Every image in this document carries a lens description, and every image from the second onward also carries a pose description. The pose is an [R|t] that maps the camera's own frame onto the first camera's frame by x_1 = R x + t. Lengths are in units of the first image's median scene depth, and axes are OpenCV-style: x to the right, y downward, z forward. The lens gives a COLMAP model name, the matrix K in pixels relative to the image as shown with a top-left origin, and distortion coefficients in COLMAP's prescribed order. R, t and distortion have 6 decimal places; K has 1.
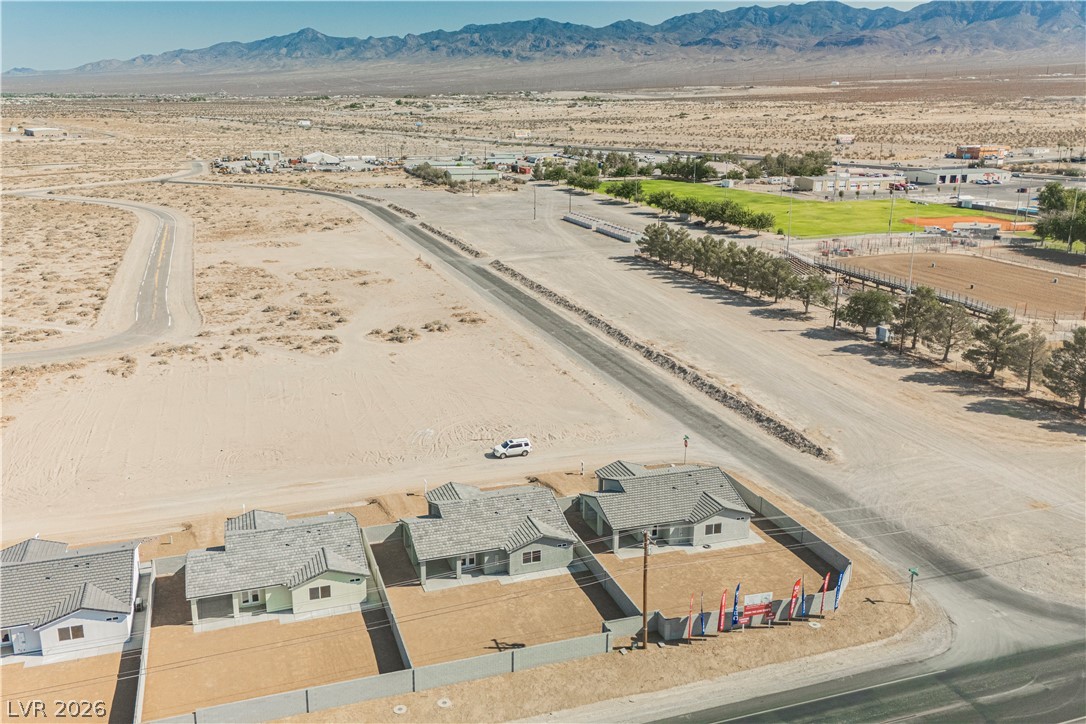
lens RADIAL K [[941.7, 0, 543.2], [0, 941.7, 361.9], [0, 0, 1]] dist [0.079486, -0.086084]
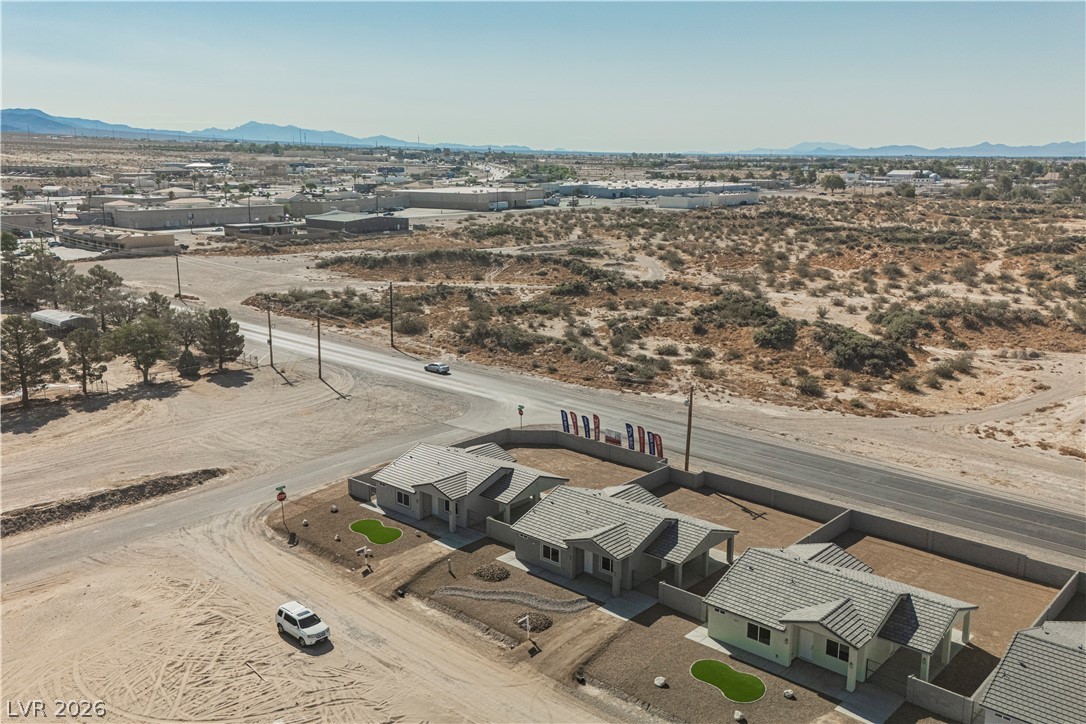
lens RADIAL K [[941.7, 0, 542.9], [0, 941.7, 362.1], [0, 0, 1]] dist [0.079486, -0.086084]
pose [[-0.480026, -0.199459, 0.854278, -0.542319], [0.228561, 0.911740, 0.341306, -0.210742], [-0.846956, 0.359090, -0.392071, 0.979429]]
